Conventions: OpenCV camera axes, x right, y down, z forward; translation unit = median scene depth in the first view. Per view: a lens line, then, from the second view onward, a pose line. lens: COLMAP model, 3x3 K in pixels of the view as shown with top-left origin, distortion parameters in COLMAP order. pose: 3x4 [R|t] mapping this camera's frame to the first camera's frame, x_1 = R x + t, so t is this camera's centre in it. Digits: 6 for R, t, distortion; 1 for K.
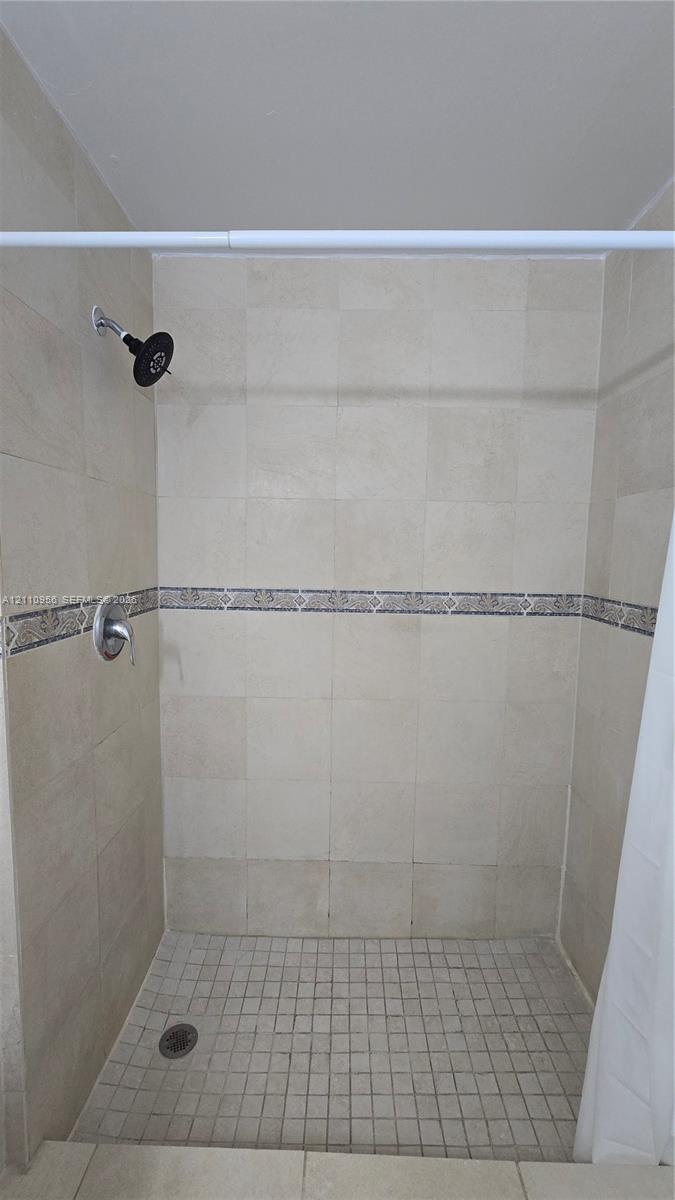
lens RADIAL K [[490.5, 0, 337.5], [0, 490.5, 600.0], [0, 0, 1]] dist [-0.000815, 0.000325]
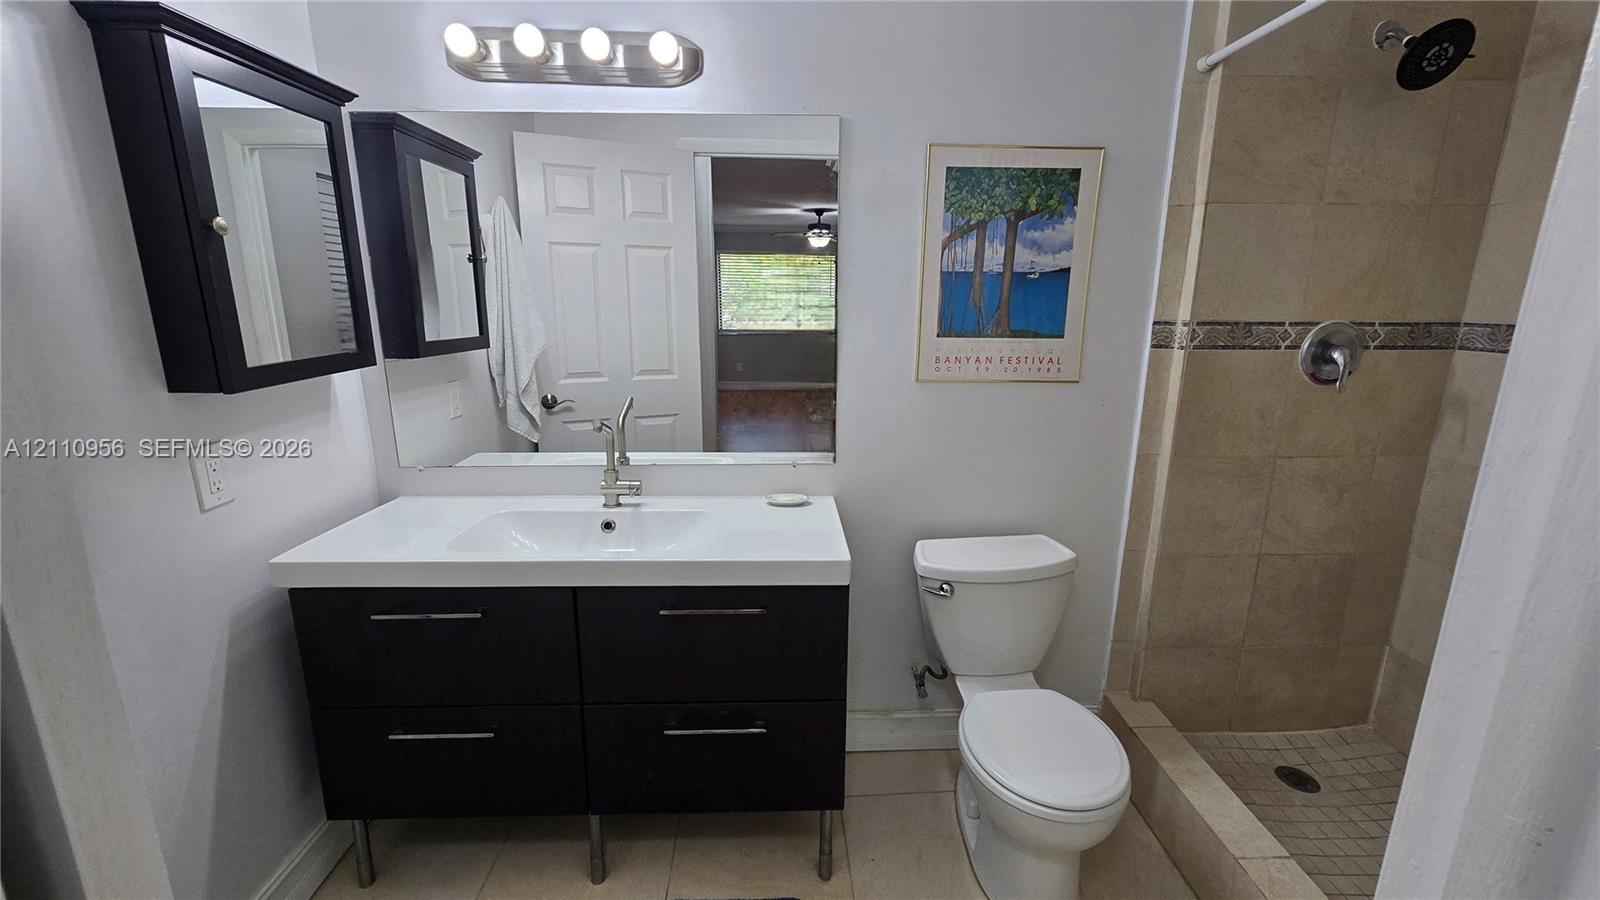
lens RADIAL K [[686.7, 0, 800.0], [0, 686.7, 450.0], [0, 0, 1]] dist [0.001714, 0.000329]
pose [[0.055757, 0.225414, -0.972666, 0.720921], [-0.105073, 0.970097, 0.218796, 0.044068], [0.992900, 0.090001, 0.077774, -0.148856]]
